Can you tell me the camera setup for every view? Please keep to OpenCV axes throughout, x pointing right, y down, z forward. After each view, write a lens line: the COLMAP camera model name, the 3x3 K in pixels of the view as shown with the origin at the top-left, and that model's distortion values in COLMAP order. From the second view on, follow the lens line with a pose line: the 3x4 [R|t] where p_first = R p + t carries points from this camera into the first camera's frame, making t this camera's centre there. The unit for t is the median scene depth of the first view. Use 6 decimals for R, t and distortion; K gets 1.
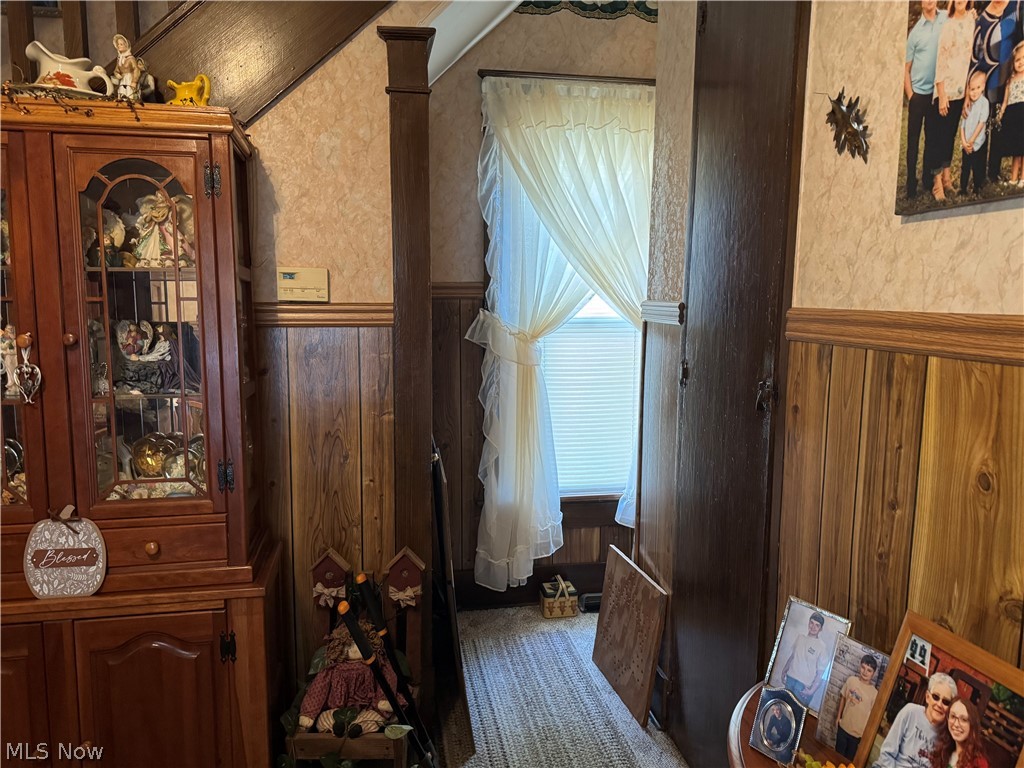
lens RADIAL K [[716.2, 0, 508.8], [0, 716.2, 386.2], [0, 0, 1]] dist [0.042655, -0.064609]
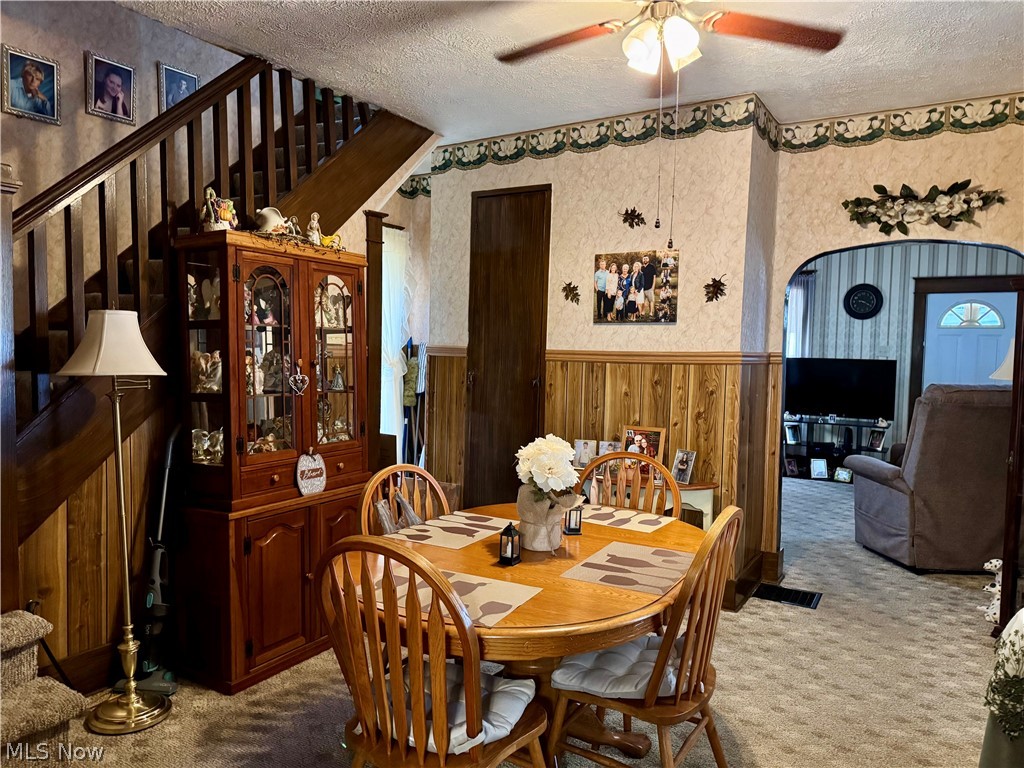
lens RADIAL K [[716.8, 0, 513.0], [0, 716.8, 381.0], [0, 0, 1]] dist [-0.003473, -0.002178]
pose [[0.662593, -0.024531, 0.748578, -2.208182], [0.076180, 0.996487, -0.034775, 0.125335], [-0.745095, 0.080069, 0.662134, -0.927185]]
